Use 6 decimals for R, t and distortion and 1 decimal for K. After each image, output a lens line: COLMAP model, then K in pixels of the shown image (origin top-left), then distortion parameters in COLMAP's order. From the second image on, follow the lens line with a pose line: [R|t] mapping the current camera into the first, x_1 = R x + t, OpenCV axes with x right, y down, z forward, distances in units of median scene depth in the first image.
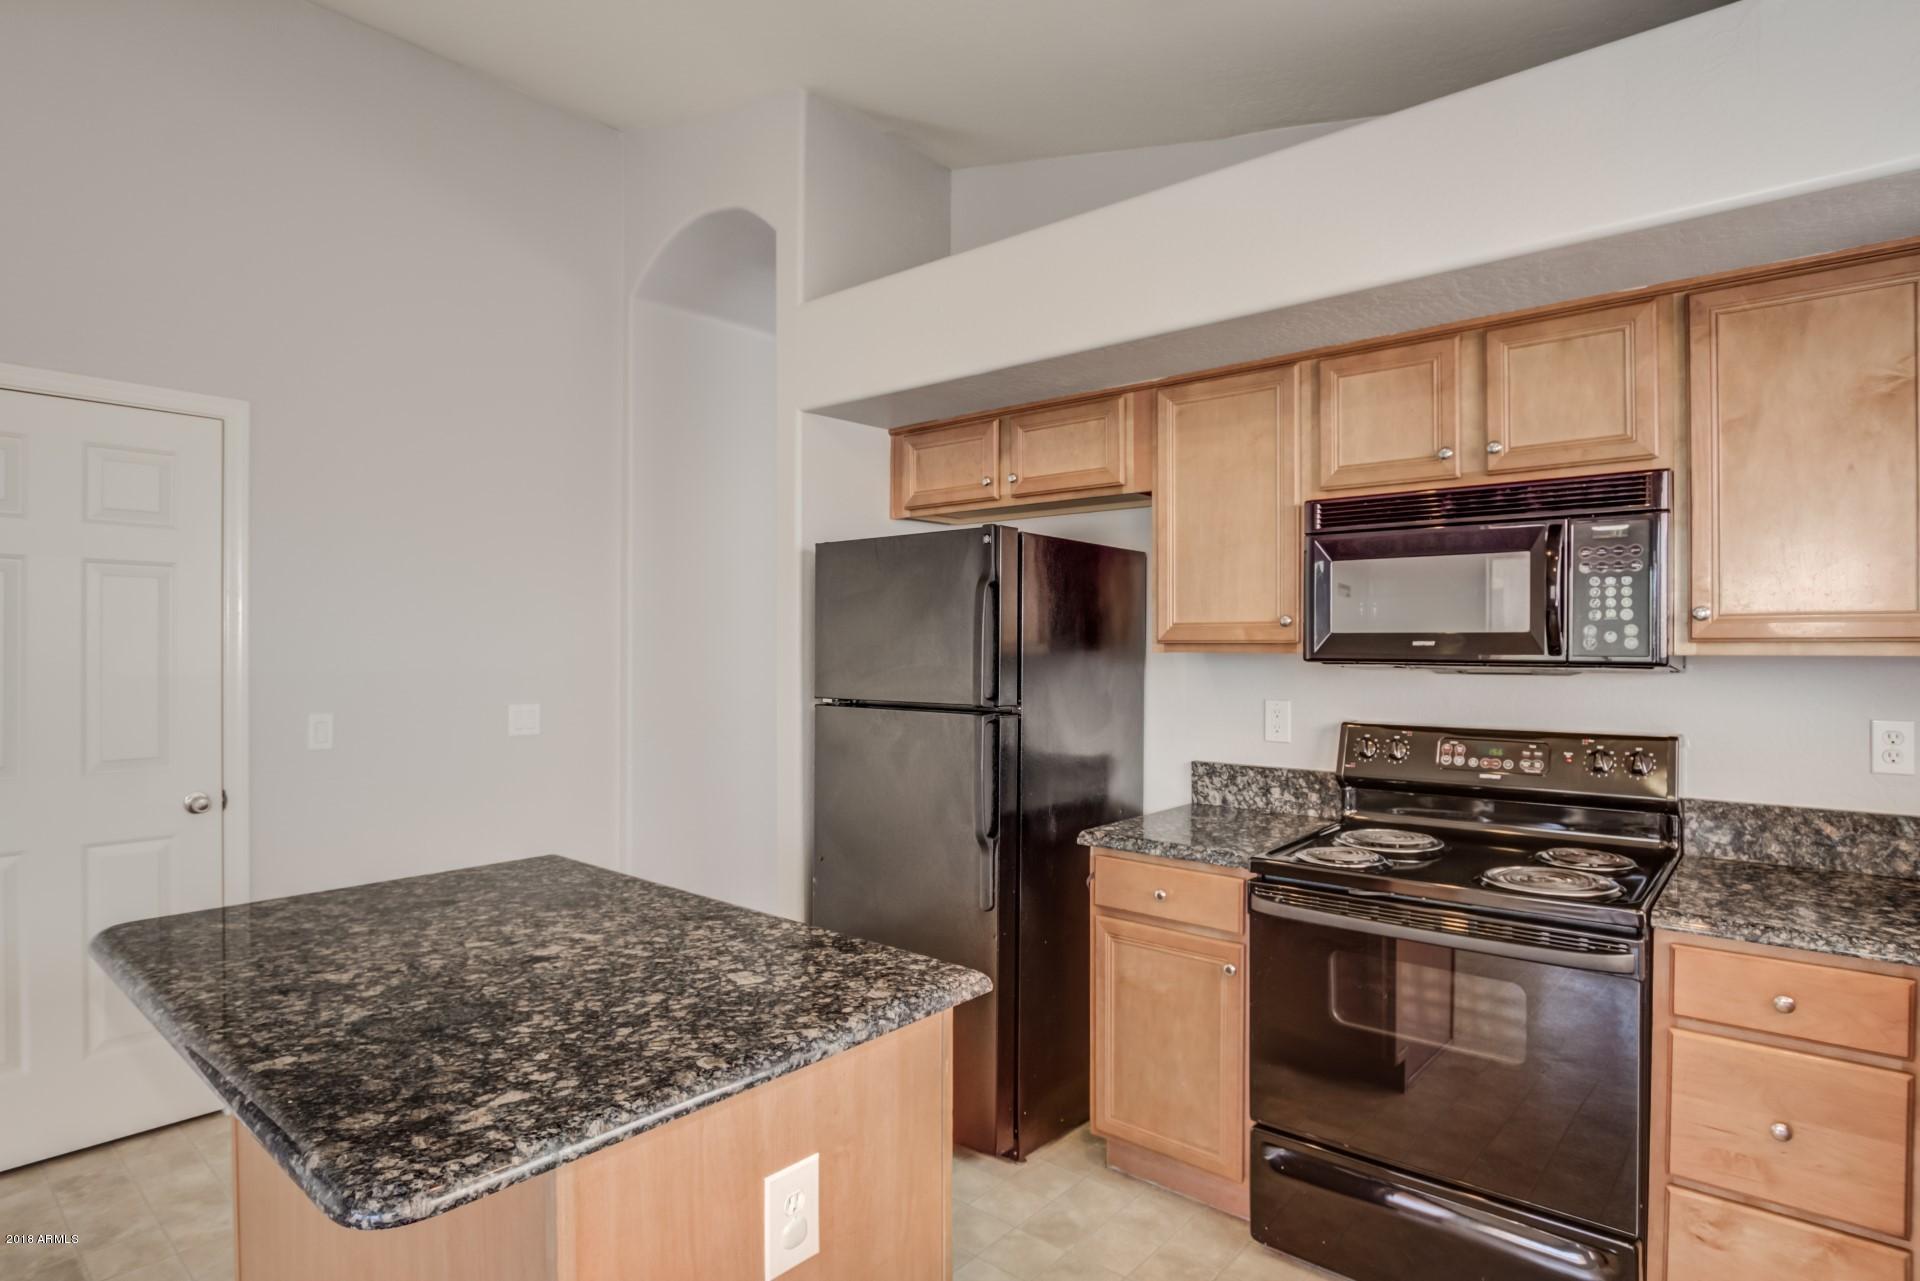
lens RADIAL K [[1008.9, 0, 960.0], [0, 1008.9, 640.5], [0, 0, 1]] dist [0.000331, 0.000056]
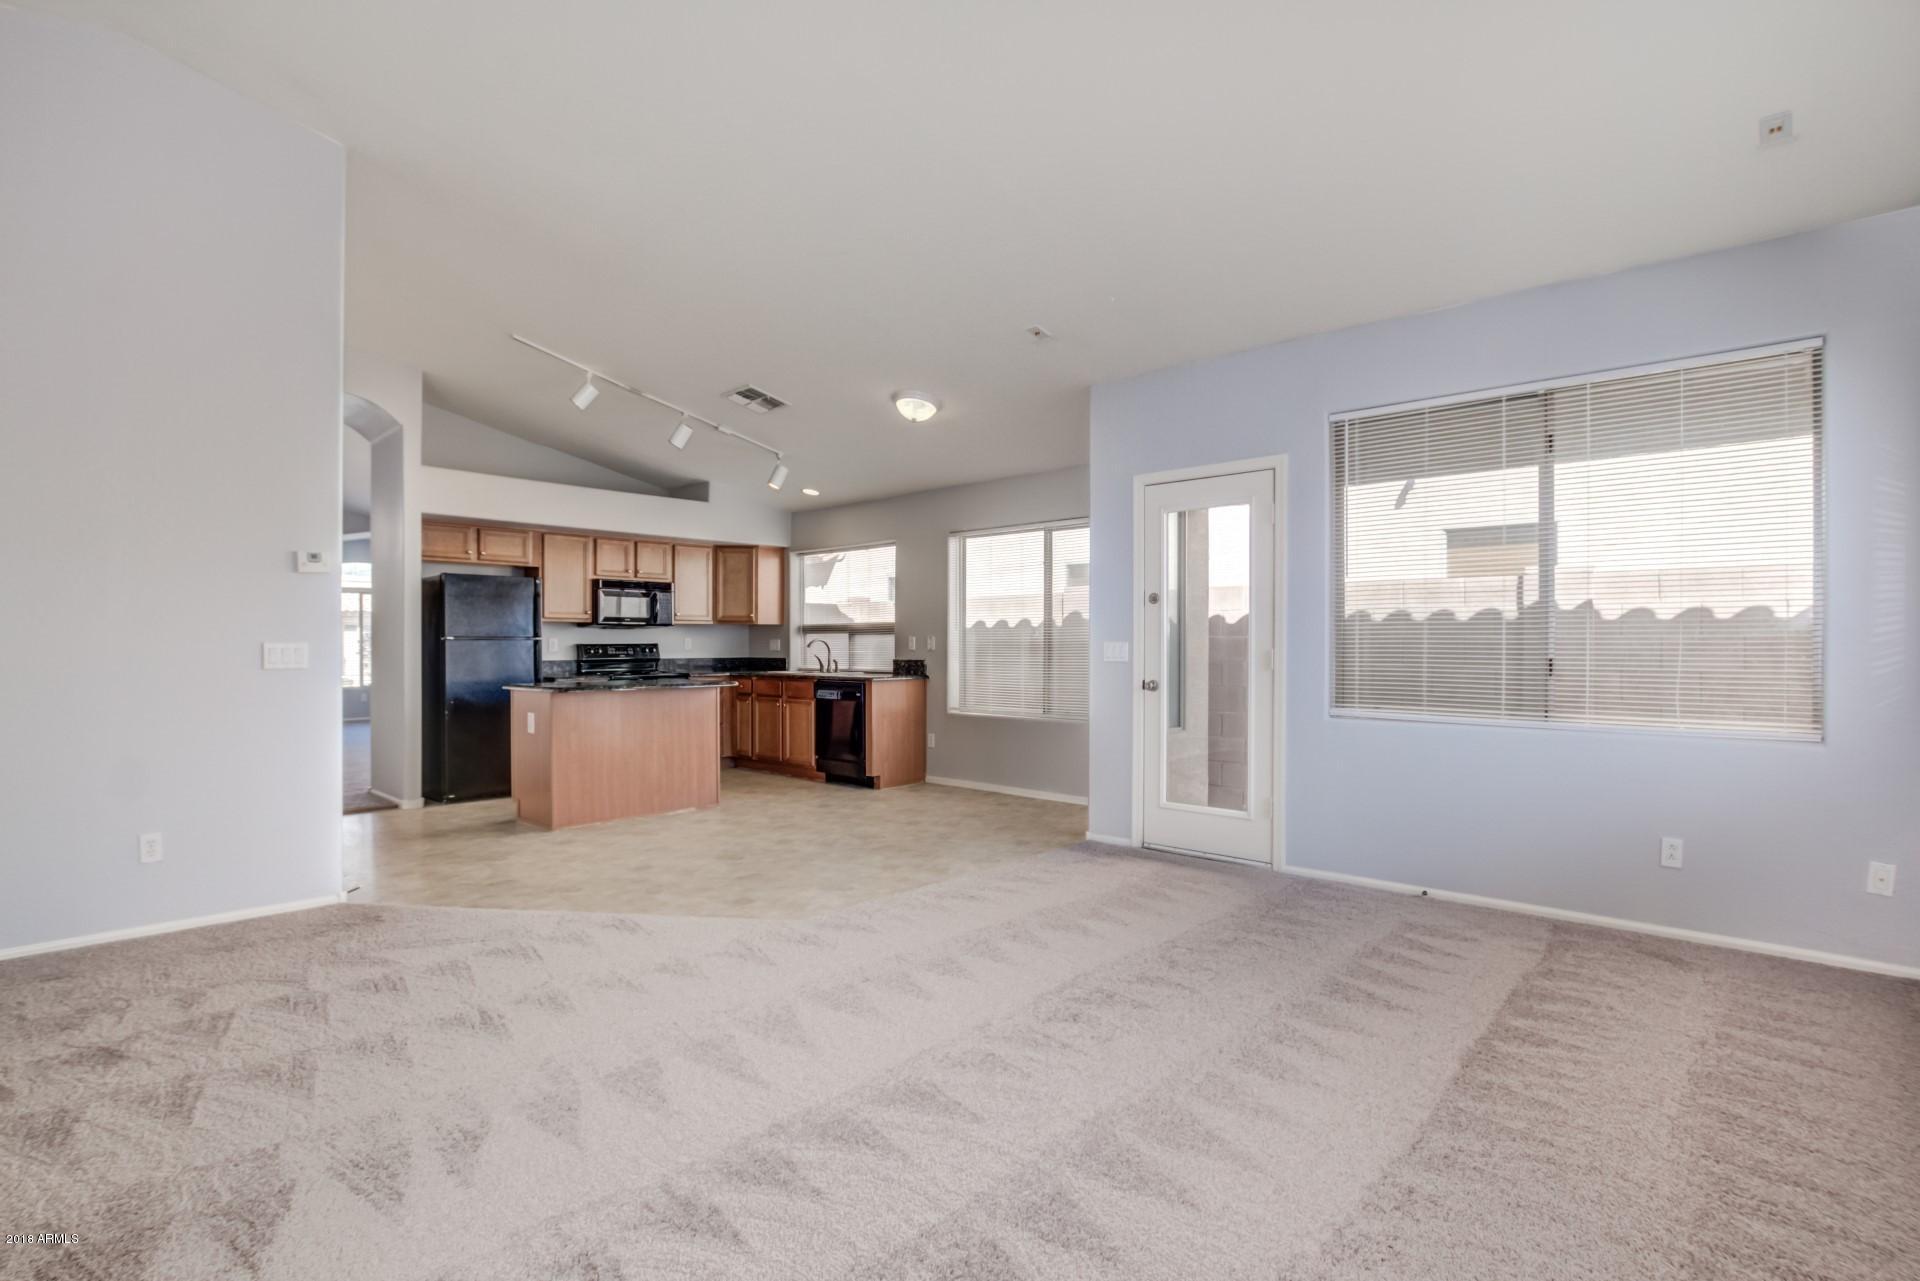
lens RADIAL K [[935.7, 0, 957.8], [0, 935.7, 648.2], [0, 0, 1]] dist [-0.022780, -0.000083]
pose [[0.045865, -0.000474, 0.998948, -3.458497], [-0.002884, 0.999996, 0.000607, 0.117682], [-0.998943, -0.002909, 0.045864, -0.493836]]
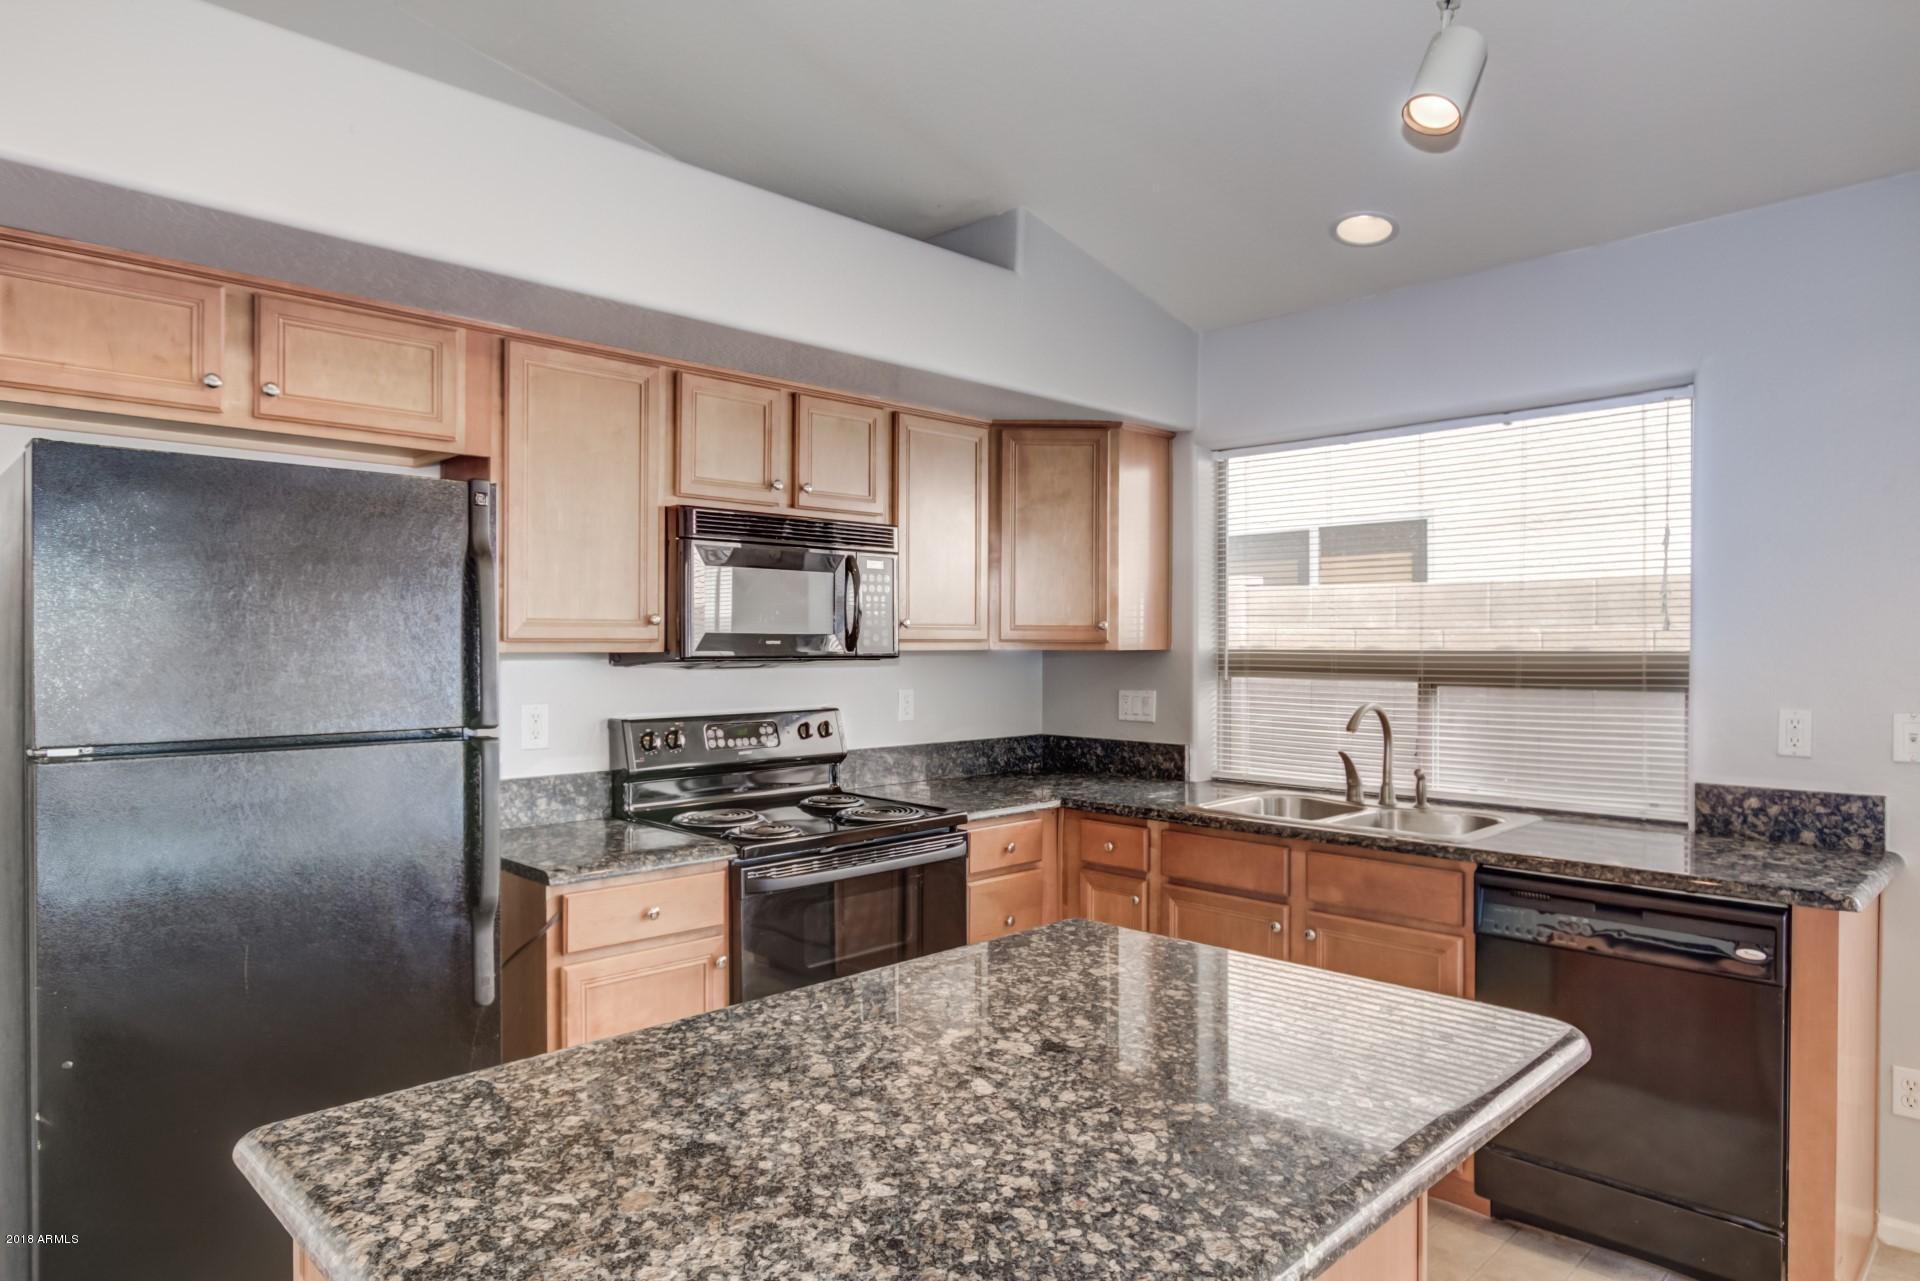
lens RADIAL K [[1129.8, 0, 945.8], [0, 1129.8, 642.5], [0, 0, 1]] dist [-0.016130, 0.000231]
pose [[0.088169, 0.004875, 0.996094, -0.967925], [-0.003403, 0.999984, -0.004593, 0.008340], [-0.996100, -0.002985, 0.088185, 0.758828]]
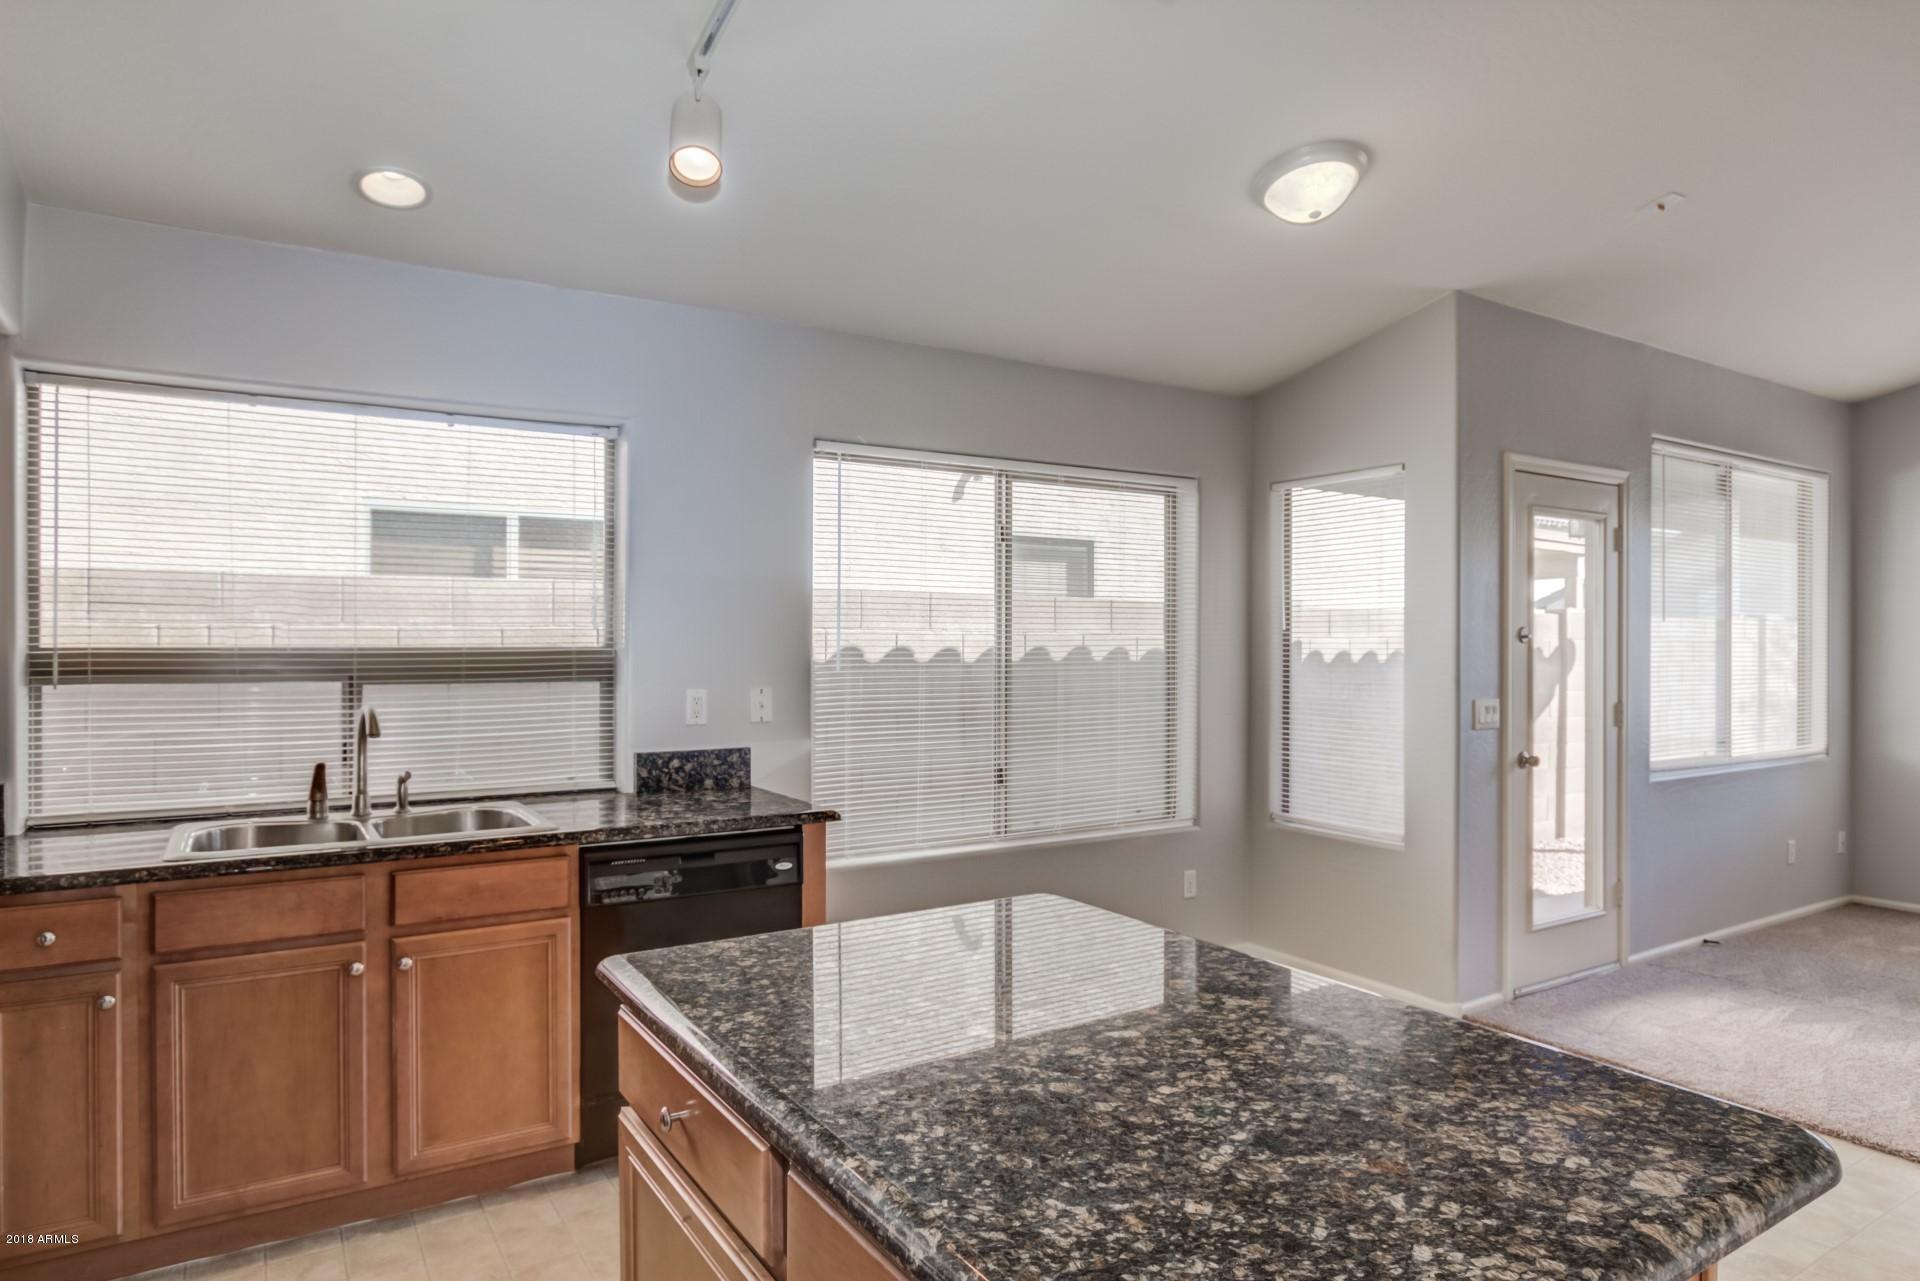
lens RADIAL K [[1129.8, 0, 945.8], [0, 1129.8, 642.5], [0, 0, 1]] dist [-0.016130, 0.000231]
pose [[-0.952574, 0.002124, 0.304300, -0.479476], [0.000827, 0.999990, -0.004391, 0.011325], [-0.304307, -0.003931, -0.952566, 1.454107]]
